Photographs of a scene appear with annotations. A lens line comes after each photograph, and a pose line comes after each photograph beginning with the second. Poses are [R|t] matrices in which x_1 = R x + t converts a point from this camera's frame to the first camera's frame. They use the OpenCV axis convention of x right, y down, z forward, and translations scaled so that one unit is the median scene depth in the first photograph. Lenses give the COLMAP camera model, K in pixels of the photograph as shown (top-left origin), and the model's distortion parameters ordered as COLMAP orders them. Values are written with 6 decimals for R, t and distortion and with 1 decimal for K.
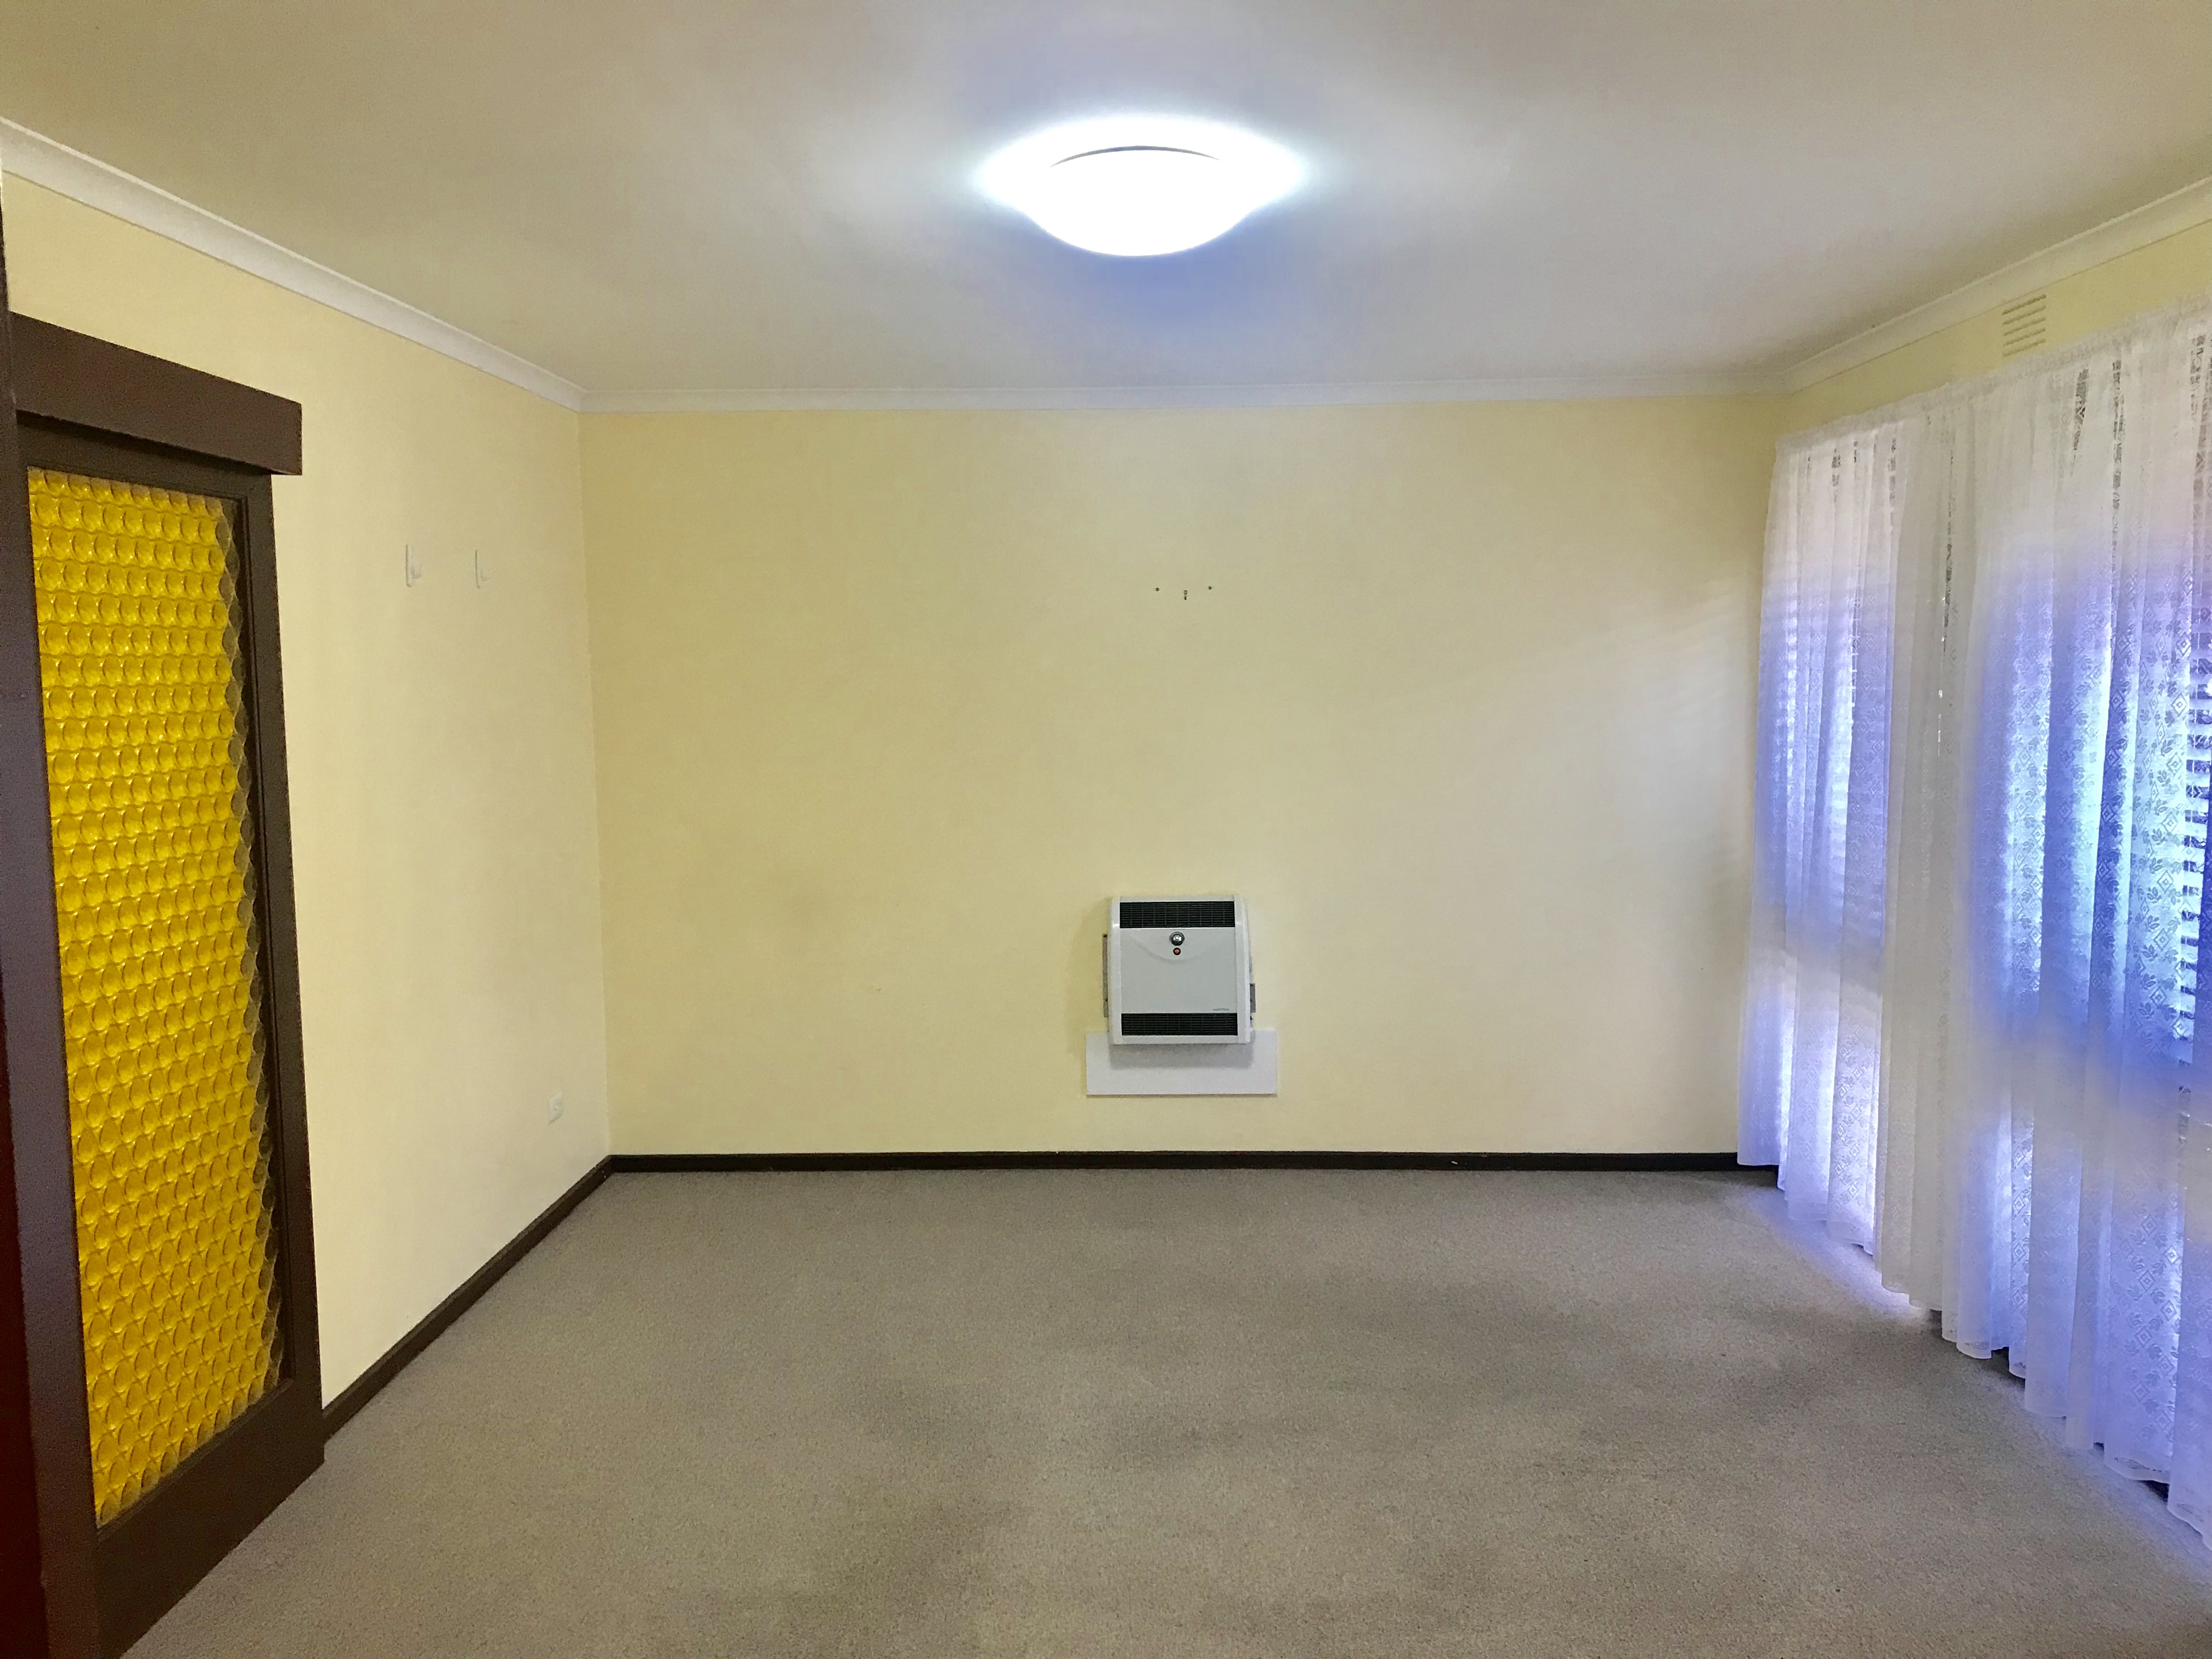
lens RADIAL K [[1787.8, 0, 1105.0], [0, 1787.8, 824.5], [0, 0, 1]] dist [-0.013793, -0.001521]
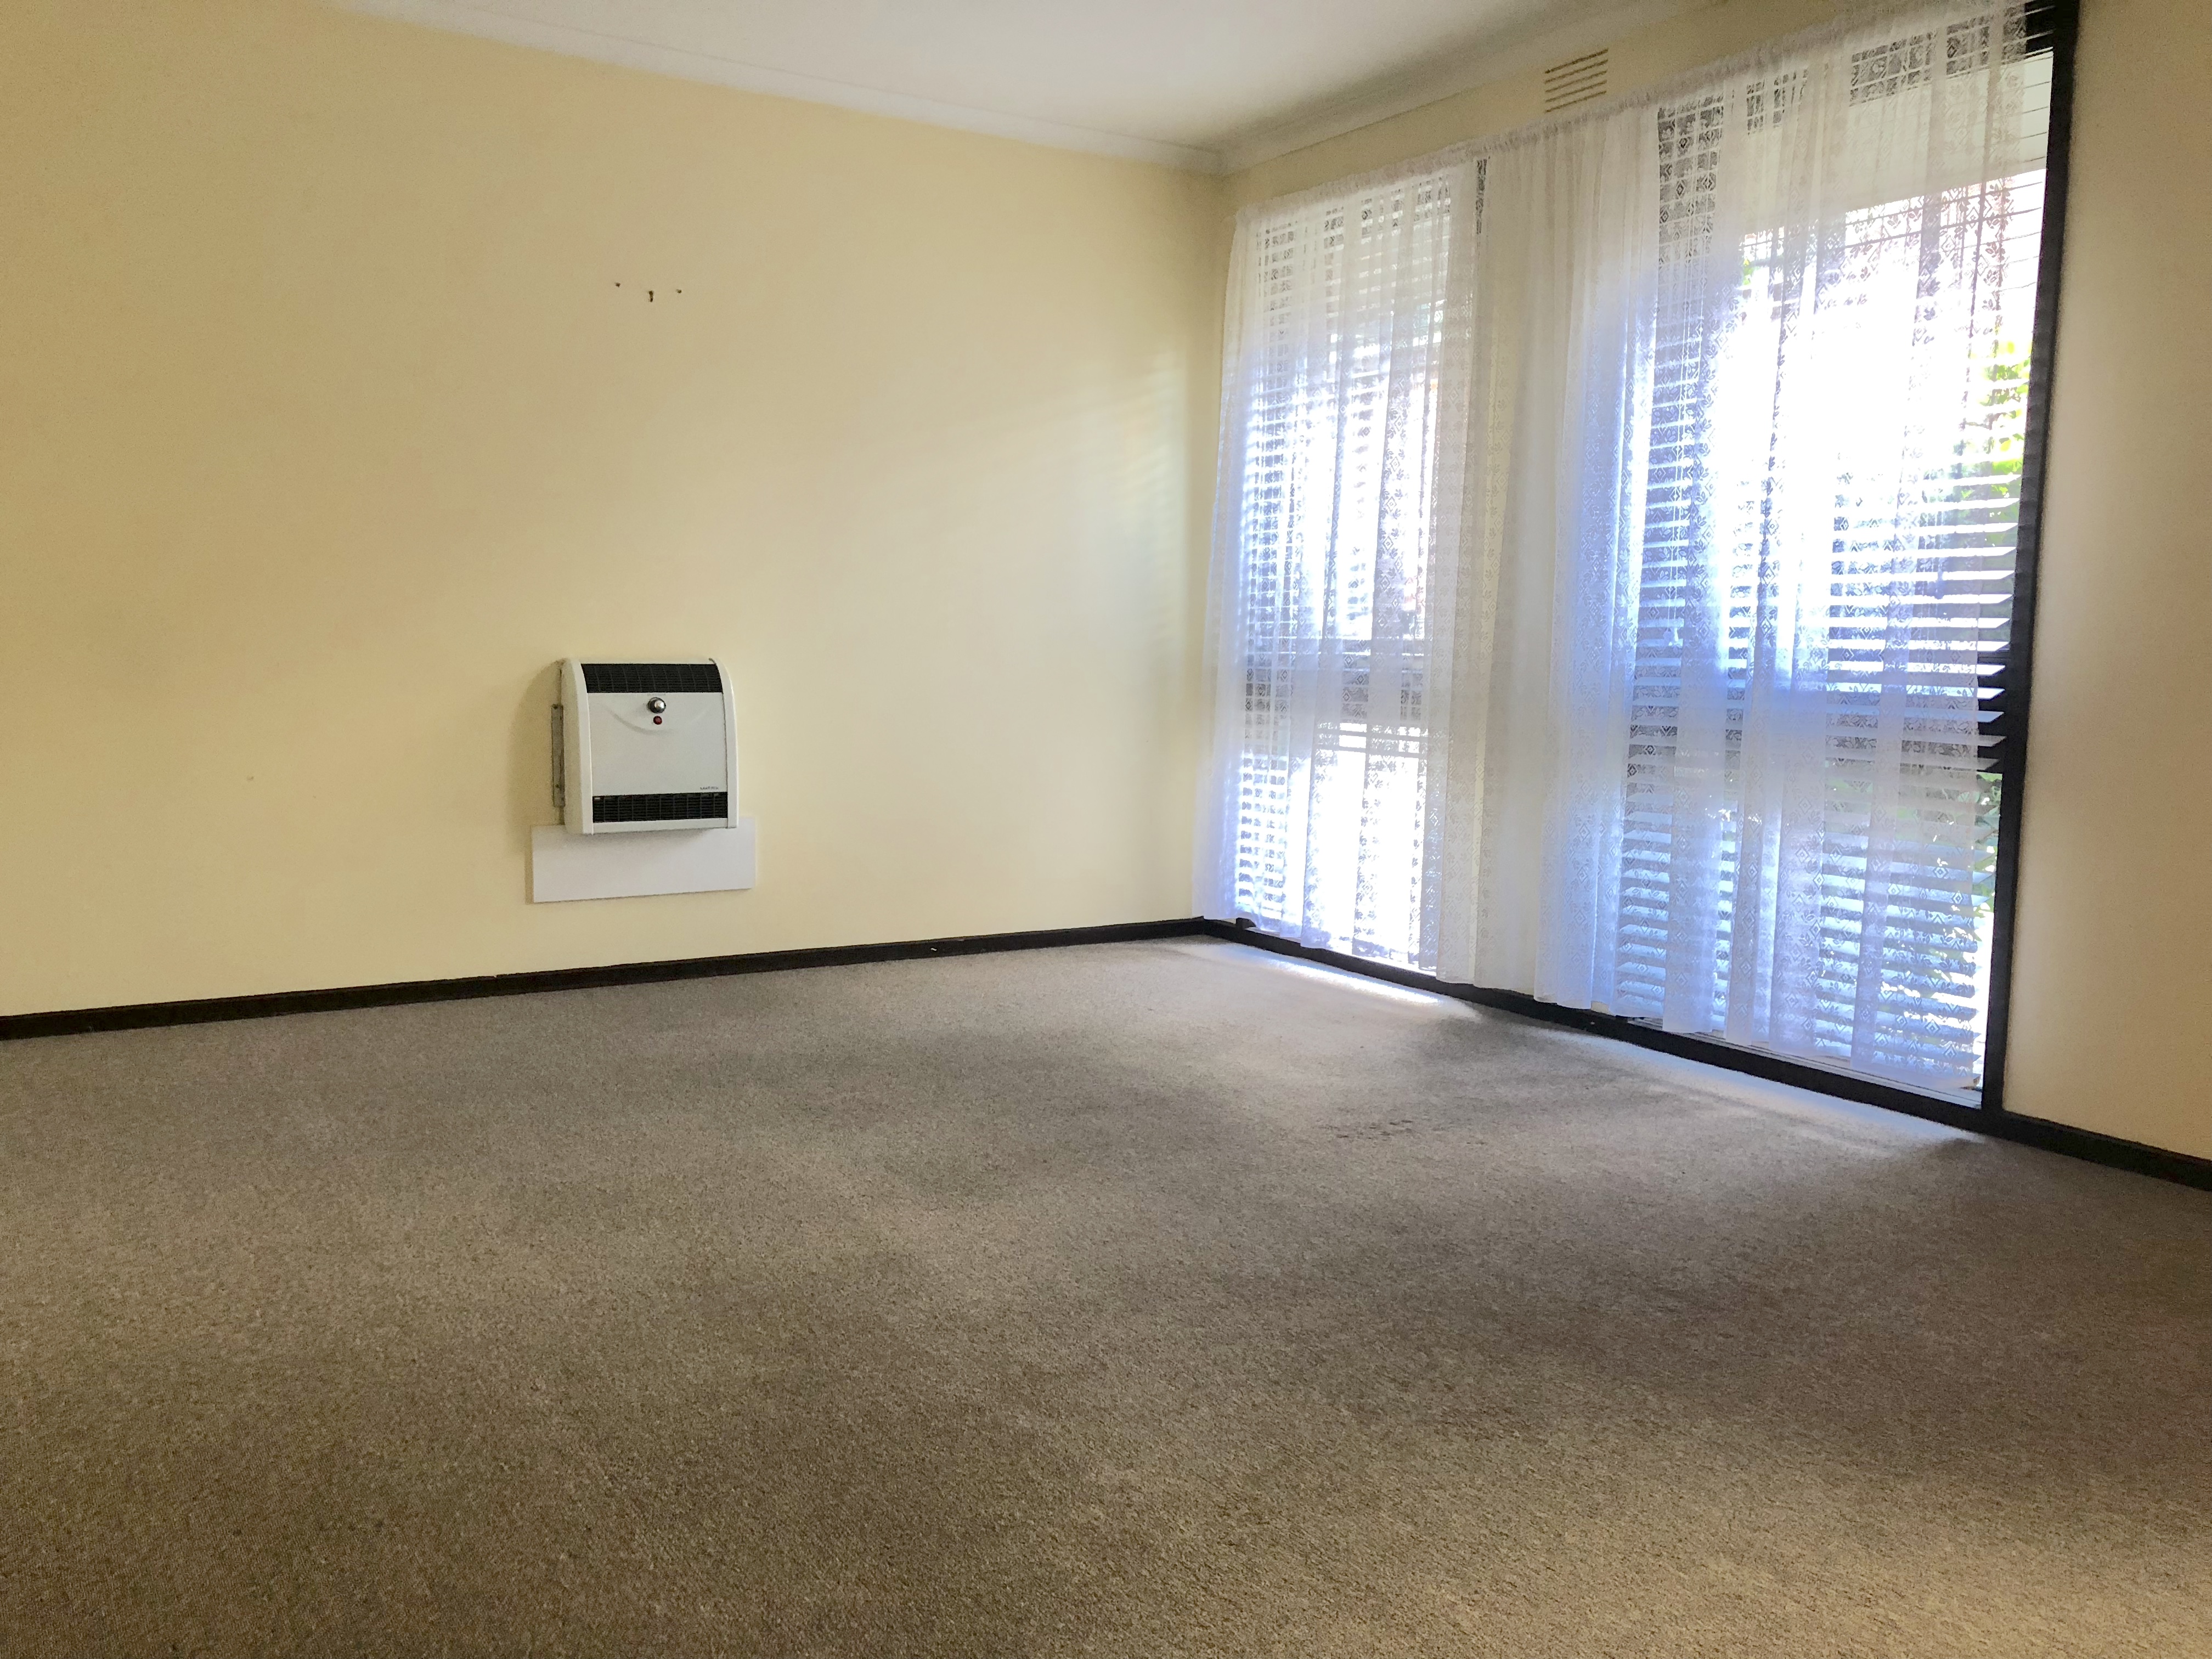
lens RADIAL K [[1809.9, 0, 1108.5], [0, 1809.9, 838.3], [0, 0, 1]] dist [0.014920, 0.006275]
pose [[0.828738, -0.035607, 0.558503, -0.264241], [0.022545, 0.999288, 0.030256, 0.105584], [-0.559183, -0.012483, 0.828950, 0.166053]]
